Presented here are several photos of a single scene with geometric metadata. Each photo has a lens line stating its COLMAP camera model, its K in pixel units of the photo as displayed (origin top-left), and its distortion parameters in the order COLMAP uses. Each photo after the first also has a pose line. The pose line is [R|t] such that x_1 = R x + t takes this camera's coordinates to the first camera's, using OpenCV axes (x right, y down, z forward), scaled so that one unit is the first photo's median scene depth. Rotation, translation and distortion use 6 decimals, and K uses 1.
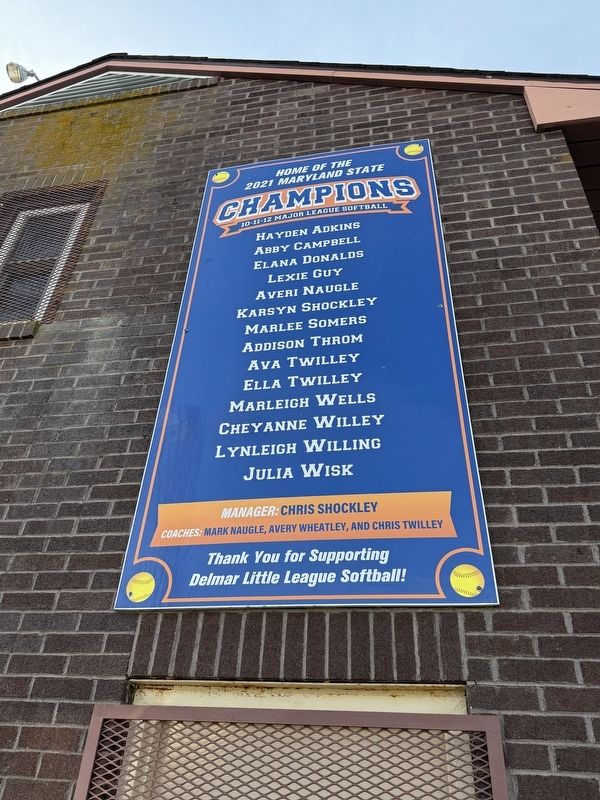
lens RADIAL K [[583.1, 0, 299.8], [0, 583.1, 400.1], [0, 0, 1]] dist [-0.000959, -0.000318]
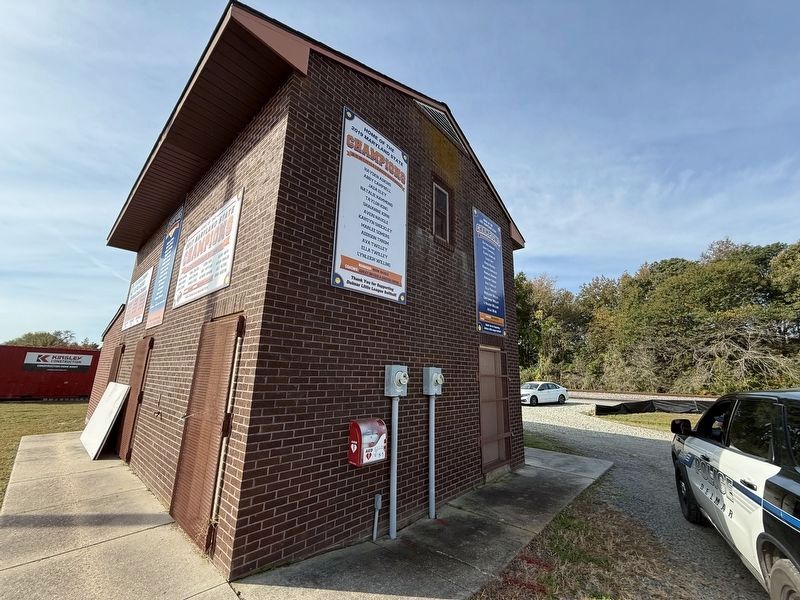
lens RADIAL K [[319.1, 0, 400.4], [0, 319.1, 299.4], [0, 0, 1]] dist [-0.000058, 0.000000]
pose [[0.523948, 0.161492, 0.836301, -3.121637], [-0.493173, 0.858050, 0.143284, 0.029688], [-0.694449, -0.487514, 0.529217, 0.063115]]
